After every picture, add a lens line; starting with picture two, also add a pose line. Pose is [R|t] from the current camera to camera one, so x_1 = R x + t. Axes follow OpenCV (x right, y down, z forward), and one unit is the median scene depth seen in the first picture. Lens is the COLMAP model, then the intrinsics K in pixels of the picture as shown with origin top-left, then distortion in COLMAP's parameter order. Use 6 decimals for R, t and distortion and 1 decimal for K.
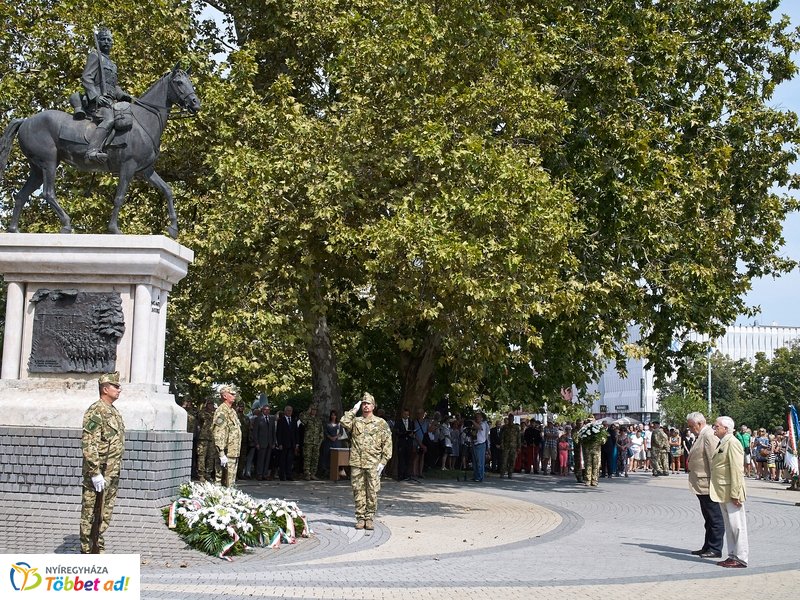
lens RADIAL K [[1097.2, 0, 399.7], [0, 1097.2, 280.9], [0, 0, 1]] dist [0.094307, -0.362168]
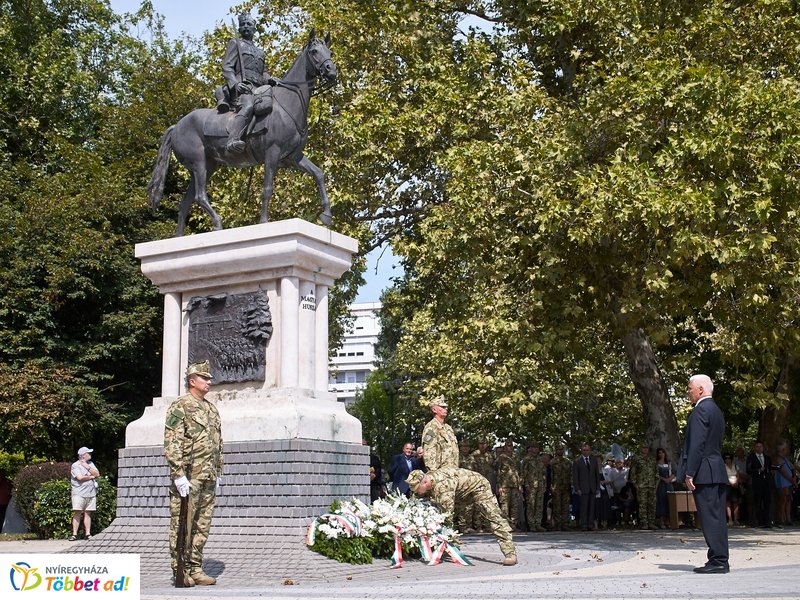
lens RADIAL K [[1137.4, 0, 399.0], [0, 1137.4, 289.1], [0, 0, 1]] dist [0.007428, -0.008207]
pose [[0.918376, -0.119169, -0.377339, 0.160802], [0.094689, 0.992053, -0.082850, 0.080296], [0.384214, 0.040357, 0.922362, 0.158636]]
